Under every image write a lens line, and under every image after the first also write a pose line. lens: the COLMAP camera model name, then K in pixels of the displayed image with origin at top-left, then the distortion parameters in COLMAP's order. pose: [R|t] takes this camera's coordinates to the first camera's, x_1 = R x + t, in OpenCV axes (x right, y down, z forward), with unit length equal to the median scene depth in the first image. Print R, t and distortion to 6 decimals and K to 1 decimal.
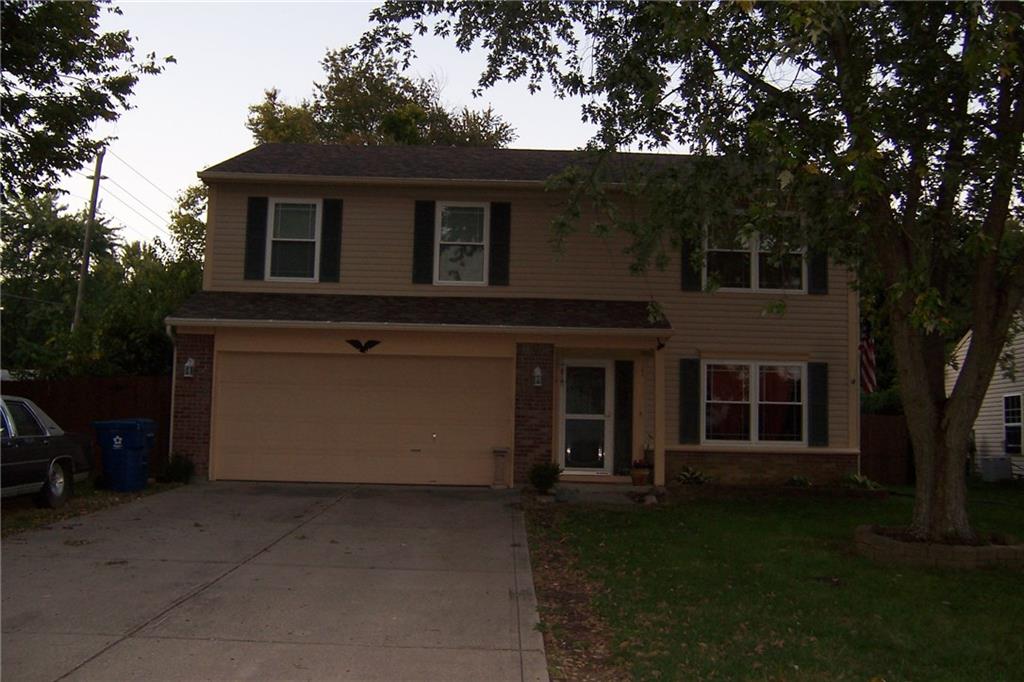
lens RADIAL K [[1008.3, 0, 512.0], [0, 1008.3, 341.0], [0, 0, 1]] dist [-0.147178, 0.232323]
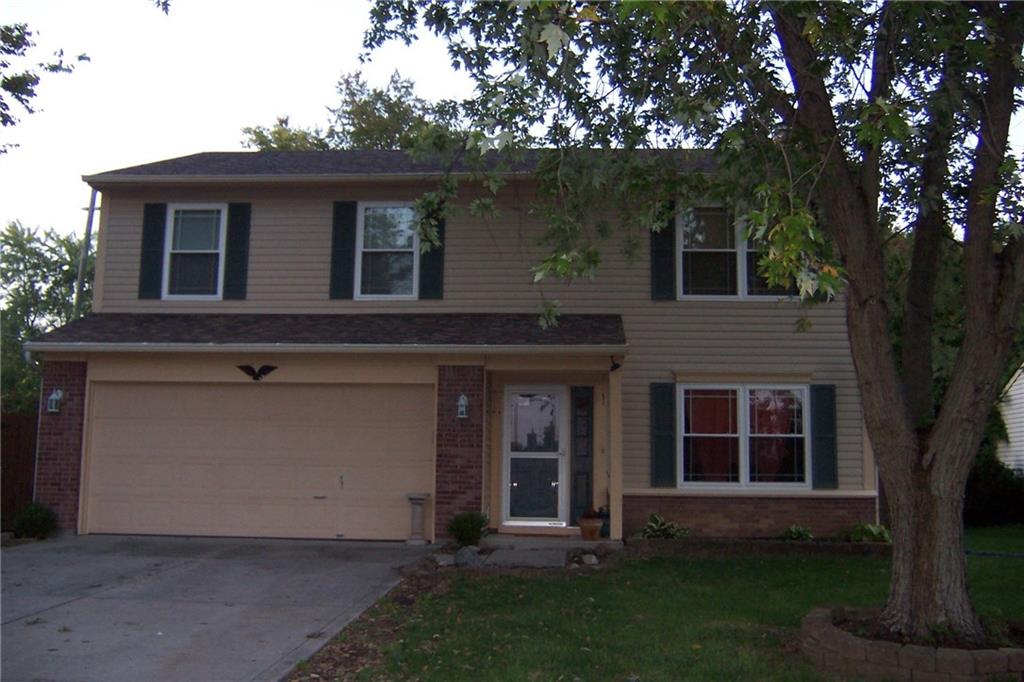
lens RADIAL K [[1008.3, 0, 512.0], [0, 1008.3, 341.0], [0, 0, 1]] dist [-0.147178, 0.232323]
pose [[0.996848, -0.019252, -0.076963, 0.120656], [0.016256, 0.999093, -0.039364, 0.014175], [0.077651, 0.037989, 0.996257, 0.176388]]
